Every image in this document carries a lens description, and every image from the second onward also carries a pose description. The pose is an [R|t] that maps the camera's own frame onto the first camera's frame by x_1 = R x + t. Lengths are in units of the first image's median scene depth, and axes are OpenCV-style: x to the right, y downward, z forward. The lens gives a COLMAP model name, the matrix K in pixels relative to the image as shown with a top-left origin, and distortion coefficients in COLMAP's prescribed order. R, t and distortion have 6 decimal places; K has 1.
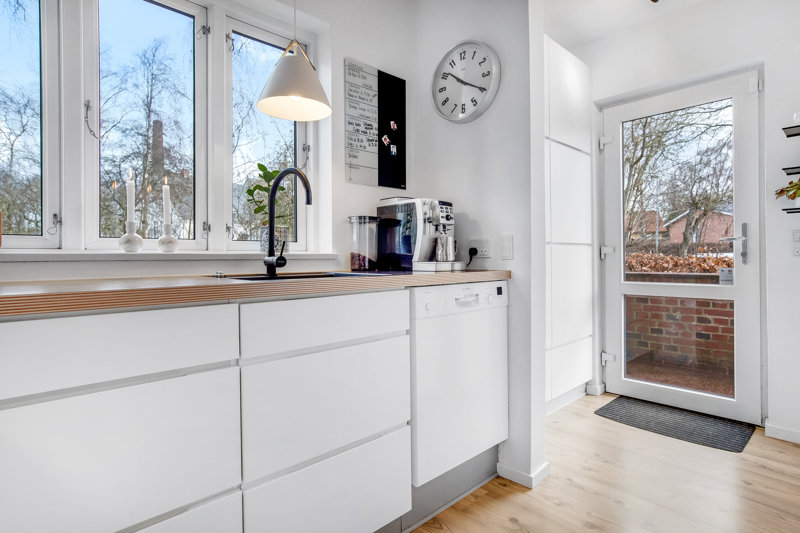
lens RADIAL K [[427.2, 0, 398.6], [0, 427.2, 260.9], [0, 0, 1]] dist [0.000731, 0.001856]
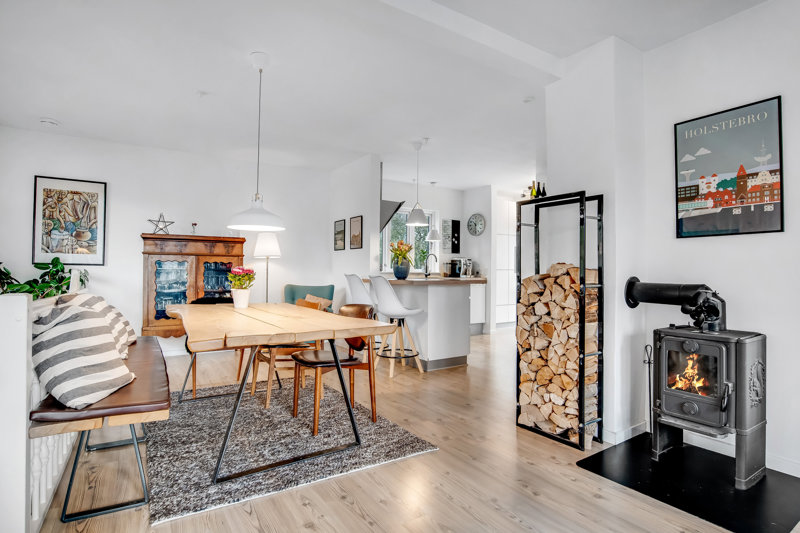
lens RADIAL K [[415.1, 0, 399.9], [0, 415.1, 264.3], [0, 0, 1]] dist [-0.031747, 0.003782]
pose [[0.985411, 0.008540, -0.169978, 0.120913], [-0.014223, 0.999379, -0.032242, 0.031462], [0.169597, 0.034189, 0.984920, -2.552583]]
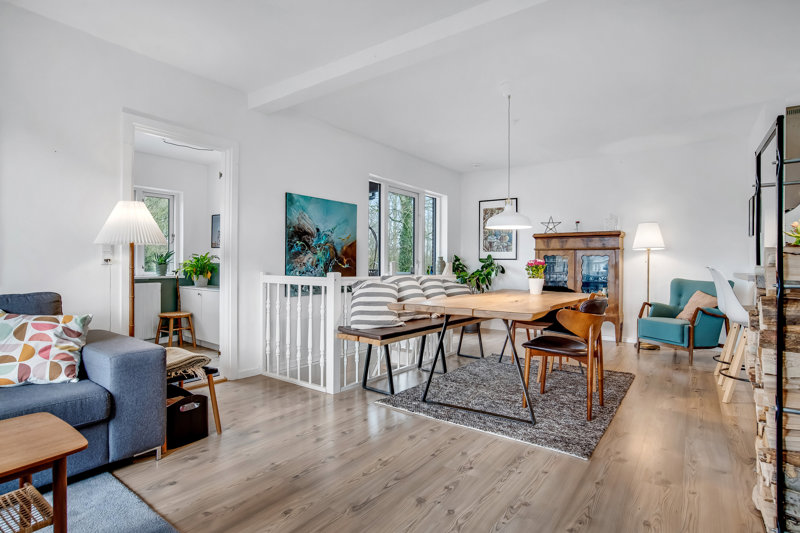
lens RADIAL K [[415.1, 0, 406.0], [0, 415.1, 266.1], [0, 0, 1]] dist [-0.031747, 0.003782]
pose [[0.196412, 0.013219, -0.980432, 1.047038], [-0.020960, 0.999737, 0.009281, 0.023182], [0.980297, 0.018727, 0.196638, -1.974345]]
